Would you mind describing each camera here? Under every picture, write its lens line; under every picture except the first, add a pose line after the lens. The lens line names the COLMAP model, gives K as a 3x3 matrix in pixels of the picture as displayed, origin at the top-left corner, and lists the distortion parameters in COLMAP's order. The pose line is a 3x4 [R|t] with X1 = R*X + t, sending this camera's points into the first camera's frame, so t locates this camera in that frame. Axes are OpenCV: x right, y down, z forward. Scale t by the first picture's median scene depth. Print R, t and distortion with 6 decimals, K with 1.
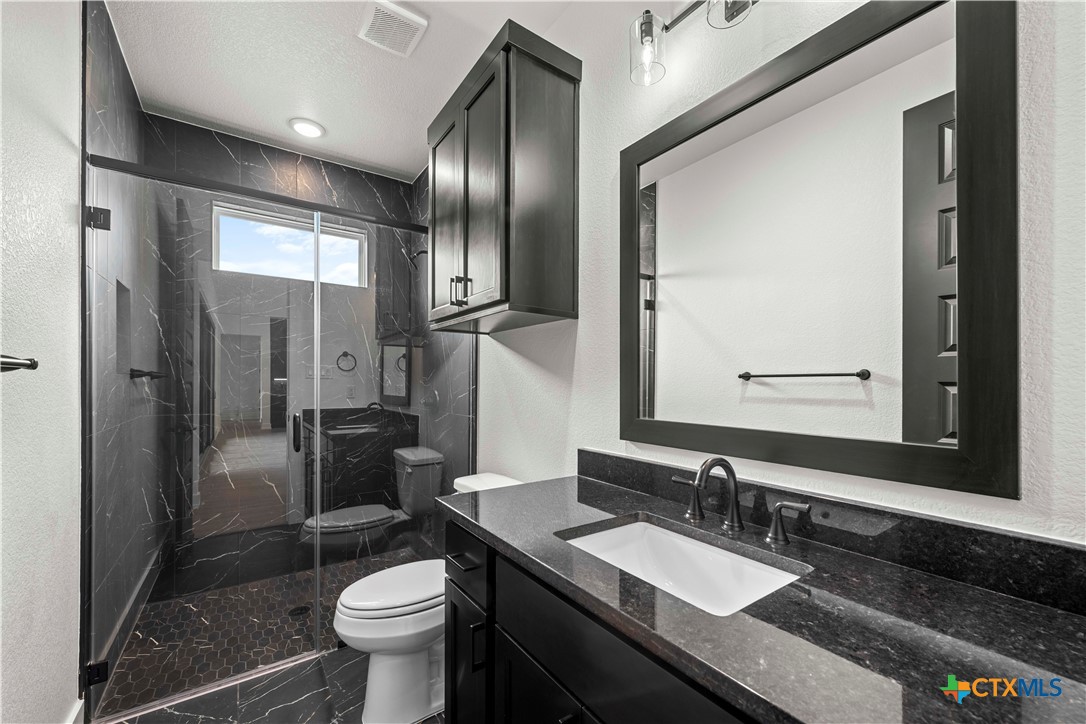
lens RADIAL K [[426.5, 0, 548.8], [0, 426.5, 382.2], [0, 0, 1]] dist [0.001280, 0.000307]
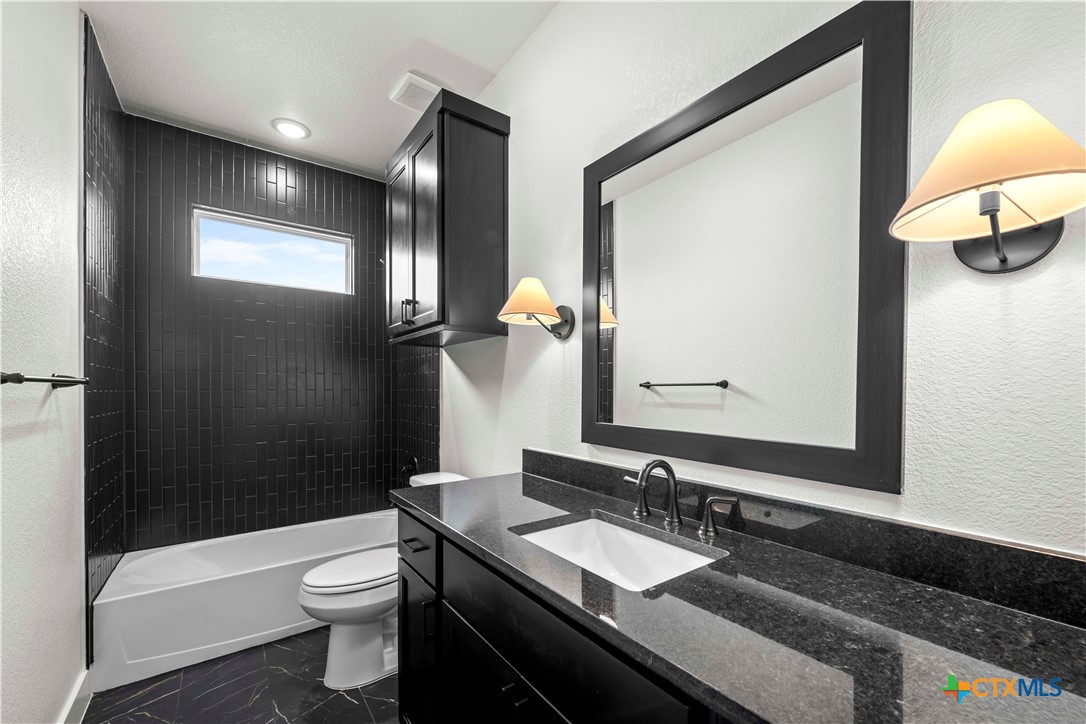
lens RADIAL K [[443.3, 0, 540.7], [0, 443.3, 391.4], [0, 0, 1]] dist [-0.000838, -0.000342]
pose [[0.999996, 0.000091, -0.002767, 0.101561], [-0.000075, 0.999983, 0.005778, -0.001653], [0.002767, -0.005778, 0.999979, -0.139463]]
